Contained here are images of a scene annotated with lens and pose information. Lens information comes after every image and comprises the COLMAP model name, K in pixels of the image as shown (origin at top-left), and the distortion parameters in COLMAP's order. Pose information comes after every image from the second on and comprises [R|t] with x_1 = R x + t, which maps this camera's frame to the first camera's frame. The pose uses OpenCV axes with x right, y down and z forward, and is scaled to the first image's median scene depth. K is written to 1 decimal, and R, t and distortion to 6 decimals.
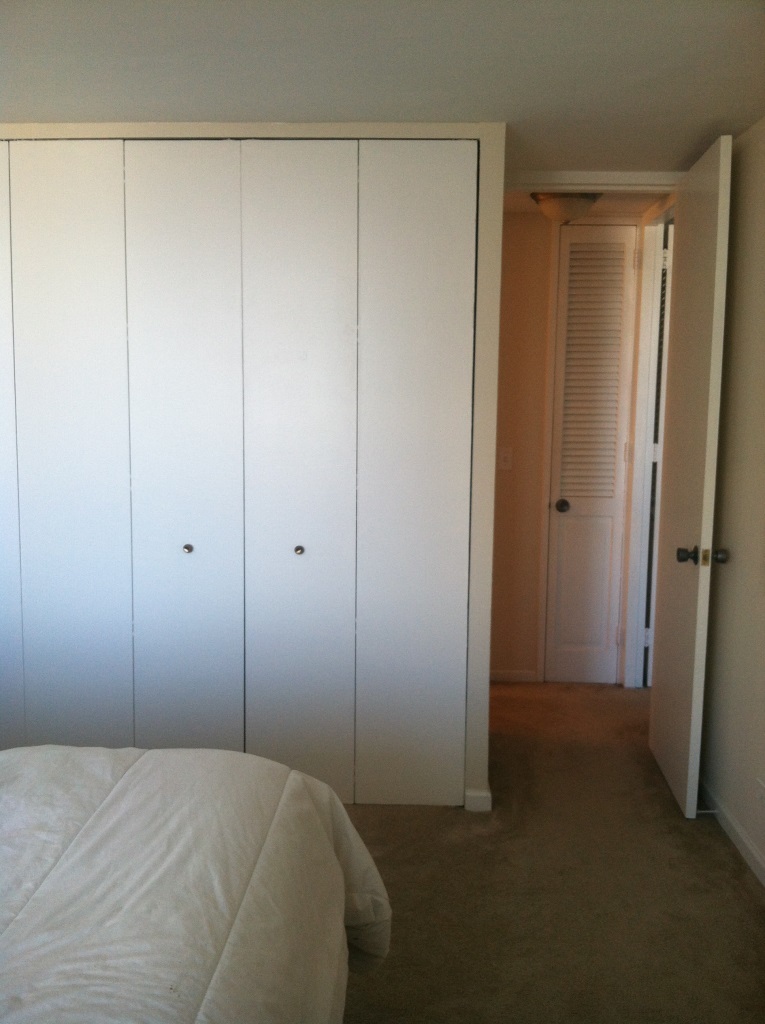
lens RADIAL K [[1038.8, 0, 382.5], [0, 1038.8, 512.0], [0, 0, 1]] dist [0.111358, -0.311895]
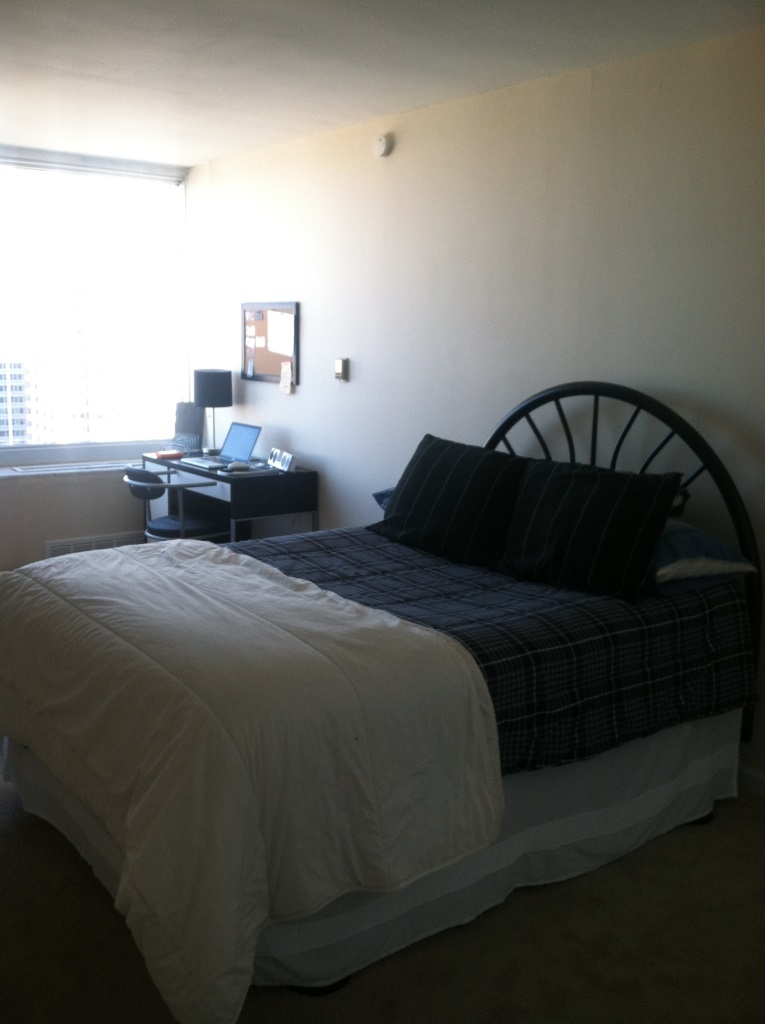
lens RADIAL K [[1038.8, 0, 382.5], [0, 1038.8, 512.0], [0, 0, 1]] dist [0.111358, -0.311895]
pose [[-0.790780, 0.081646, -0.606631, 0.226006], [-0.093077, 0.963500, 0.251009, -0.115369], [0.604983, 0.254956, -0.754317, 1.137740]]
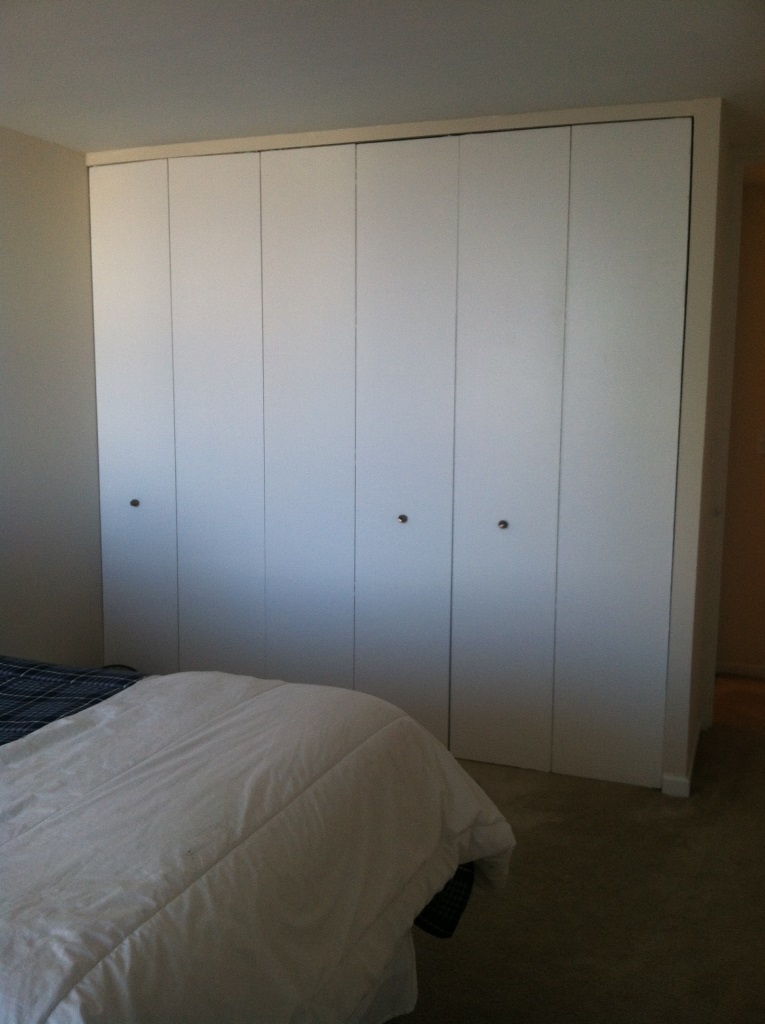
lens RADIAL K [[1038.8, 0, 382.5], [0, 1038.8, 512.0], [0, 0, 1]] dist [0.111358, -0.311895]
pose [[0.945289, 0.038752, -0.323924, 0.149668], [-0.035396, 0.999241, 0.016249, 0.011500], [0.324307, -0.003894, 0.945944, -0.030432]]
